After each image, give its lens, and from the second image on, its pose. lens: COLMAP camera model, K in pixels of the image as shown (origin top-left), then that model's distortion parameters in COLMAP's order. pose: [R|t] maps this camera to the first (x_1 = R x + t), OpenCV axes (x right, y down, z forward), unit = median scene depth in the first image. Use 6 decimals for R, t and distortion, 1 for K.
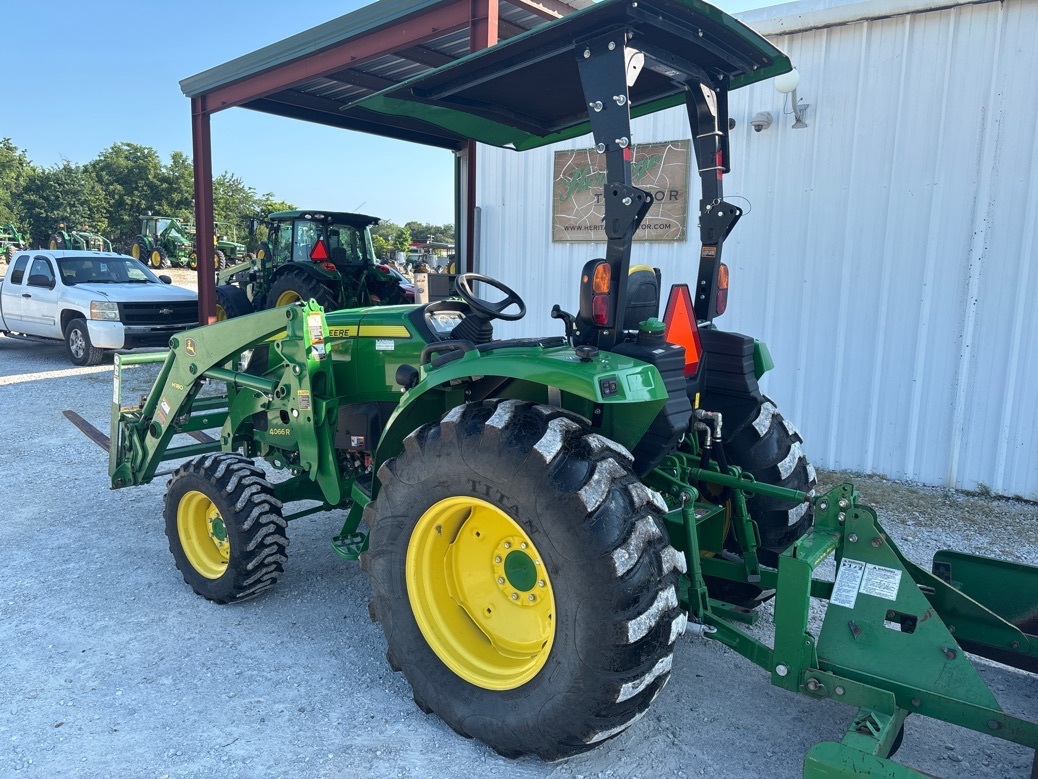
lens RADIAL K [[794.9, 0, 511.4], [0, 794.9, 391.7], [0, 0, 1]] dist [0.049705, -0.061671]
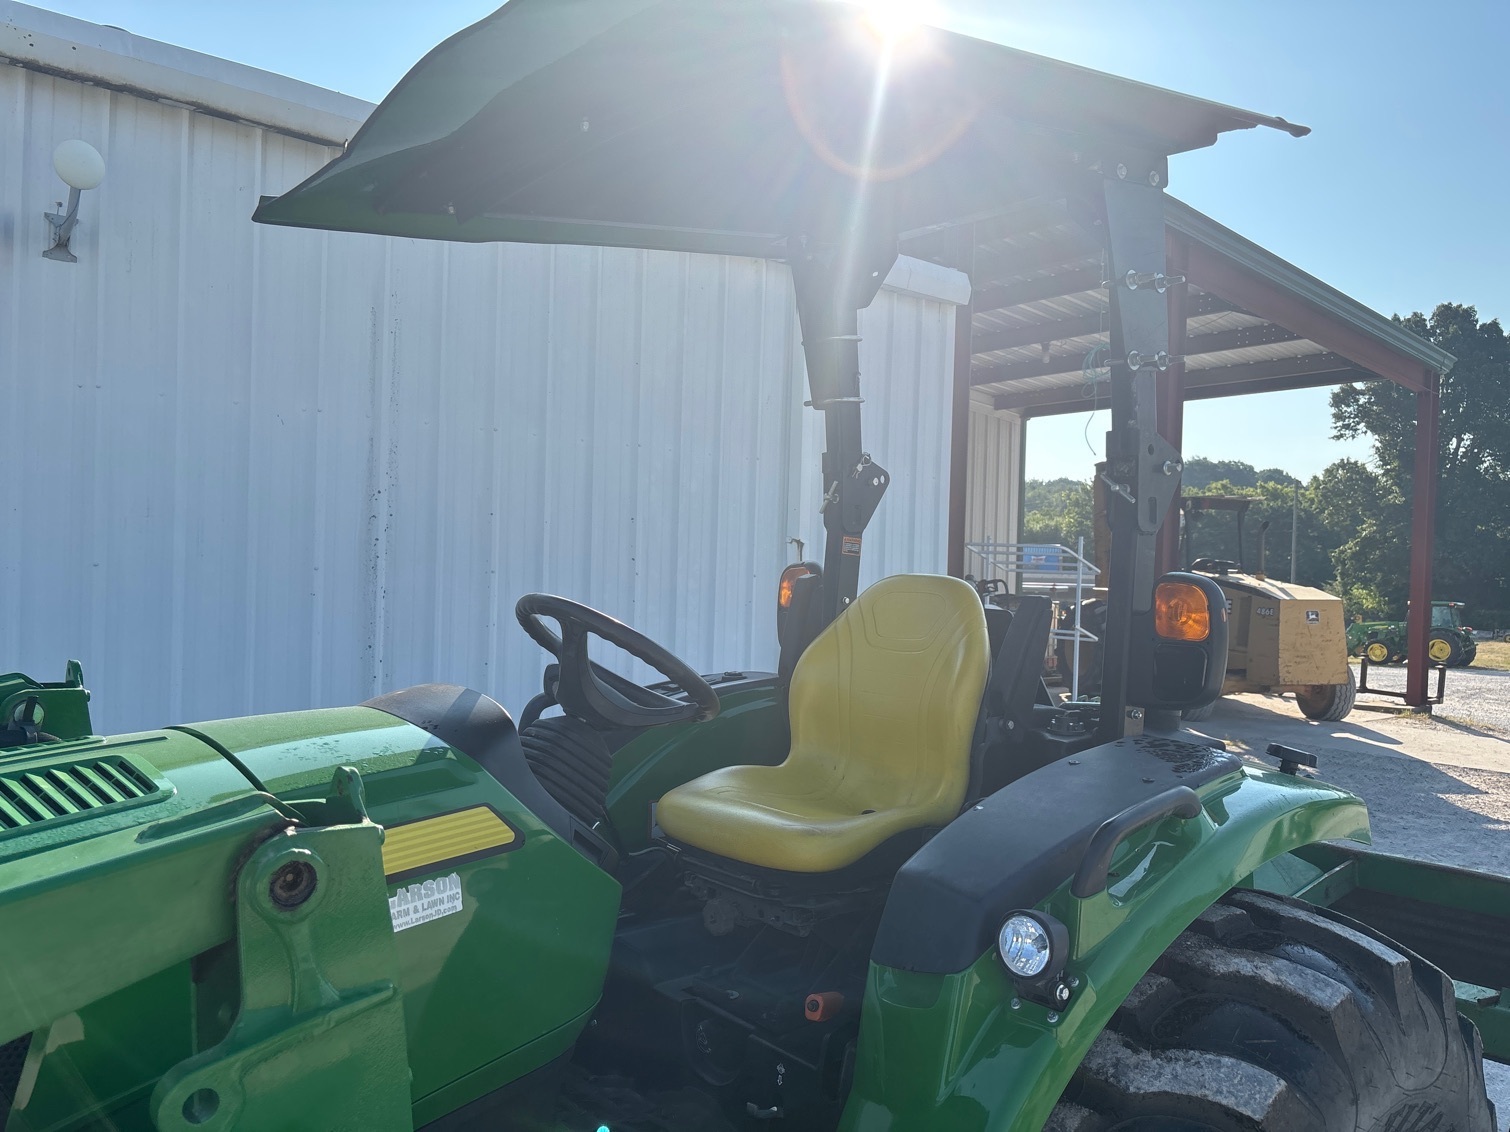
lens RADIAL K [[1169.6, 0, 755.0], [0, 1169.6, 566.0], [0, 0, 1]] dist [0.051493, -0.031301]
pose [[0.180287, -0.023009, 0.983345, -0.431382], [0.126510, 0.991965, 0.000017, -0.128628], [-0.975445, 0.124400, 0.181749, 0.697581]]
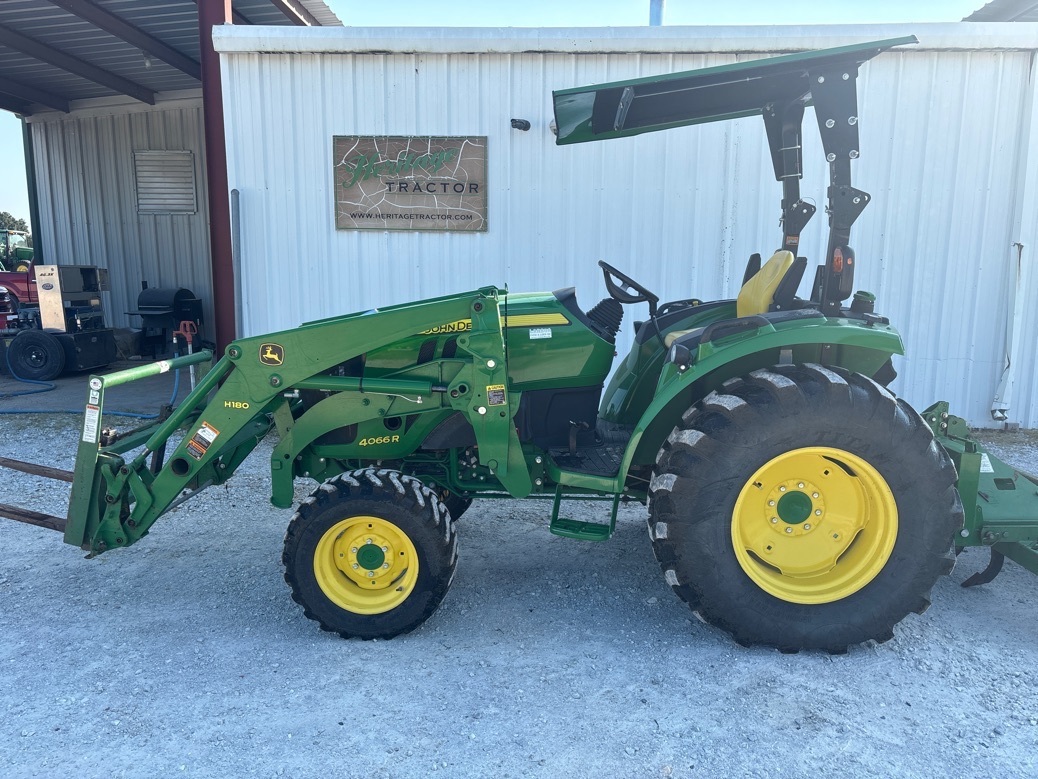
lens RADIAL K [[804.0, 0, 519.0], [0, 804.0, 389.5], [0, 0, 1]] dist [0.051493, -0.031301]
pose [[0.806426, -0.104673, 0.581997, -0.663534], [0.099671, 0.994188, 0.040700, -0.027467], [-0.582875, 0.025187, 0.812172, 0.163541]]
